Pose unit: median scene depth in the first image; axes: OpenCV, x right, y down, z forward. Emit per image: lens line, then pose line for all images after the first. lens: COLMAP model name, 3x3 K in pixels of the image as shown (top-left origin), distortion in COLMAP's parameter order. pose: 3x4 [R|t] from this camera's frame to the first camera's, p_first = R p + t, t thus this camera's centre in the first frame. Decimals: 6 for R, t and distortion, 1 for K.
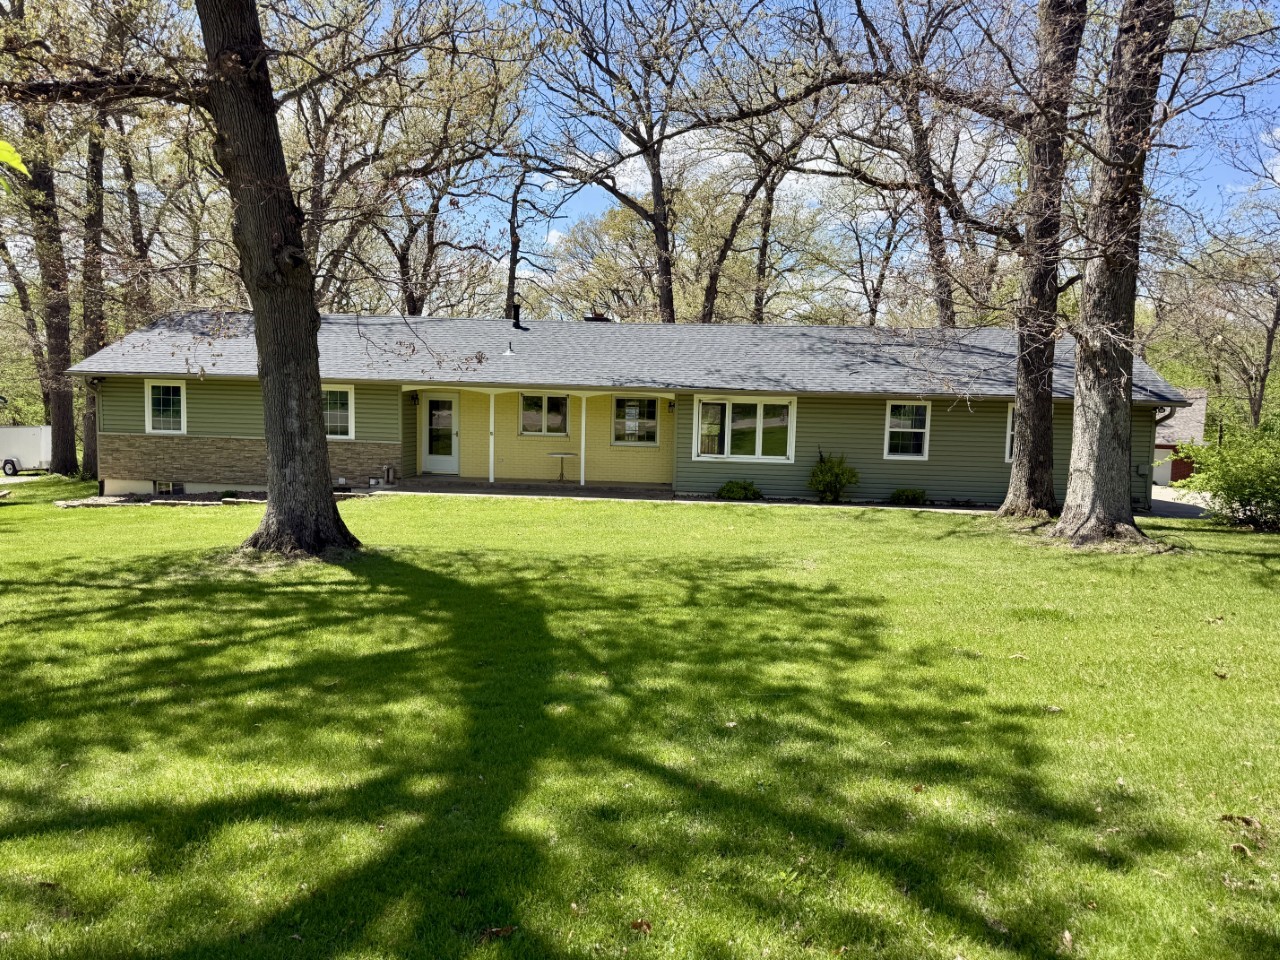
lens RADIAL K [[875.9, 0, 640.0], [0, 875.9, 480.0], [0, 0, 1]] dist [0.062297, -0.100277]
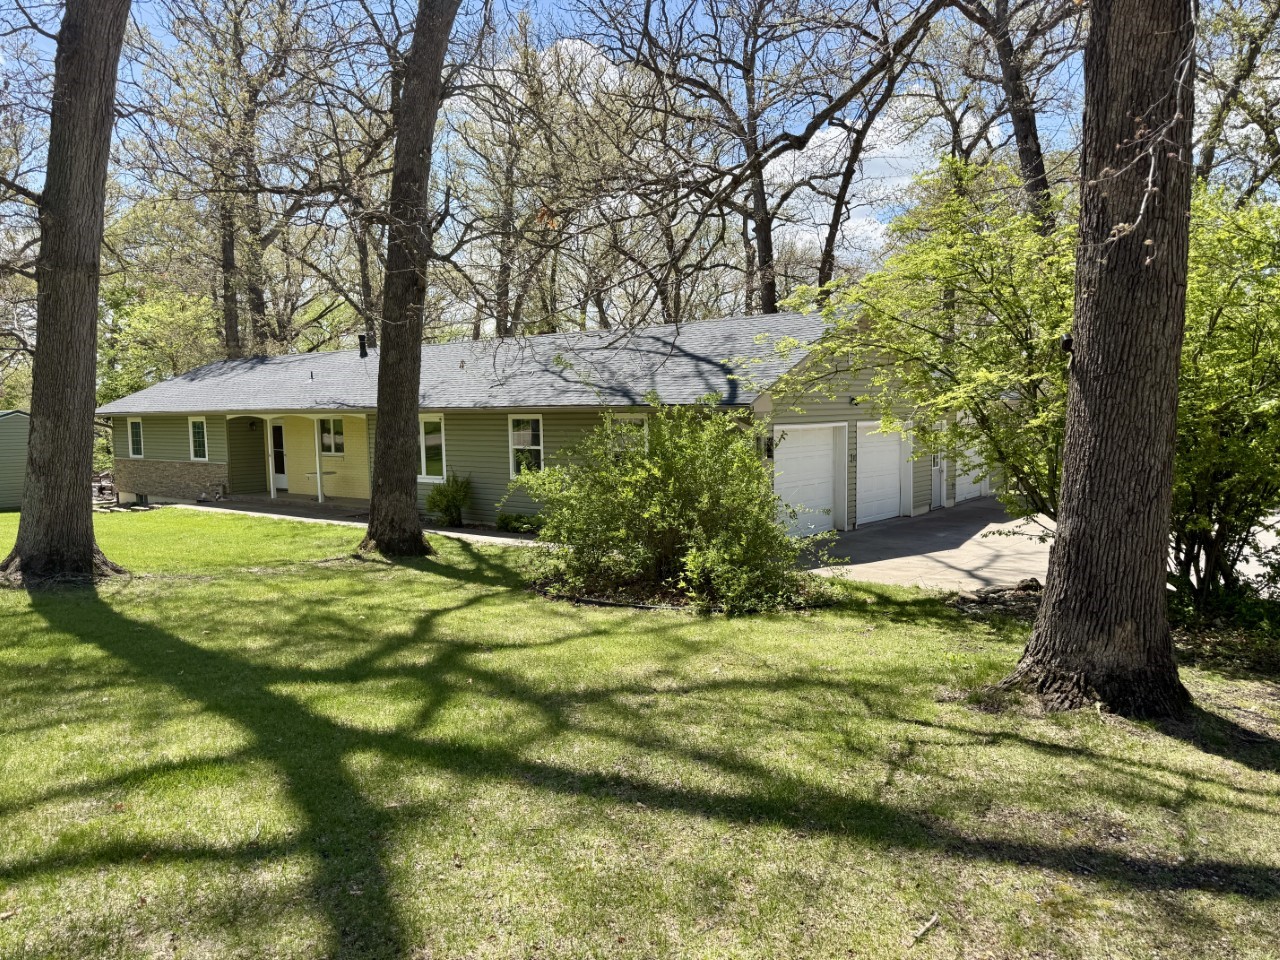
lens RADIAL K [[875.9, 0, 640.0], [0, 875.9, 480.0], [0, 0, 1]] dist [0.062297, -0.100277]
pose [[0.847544, 0.005971, -0.530692, 0.832858], [-0.019862, 0.999593, -0.020473, -0.006726], [0.530354, 0.027892, 0.847318, 0.291634]]
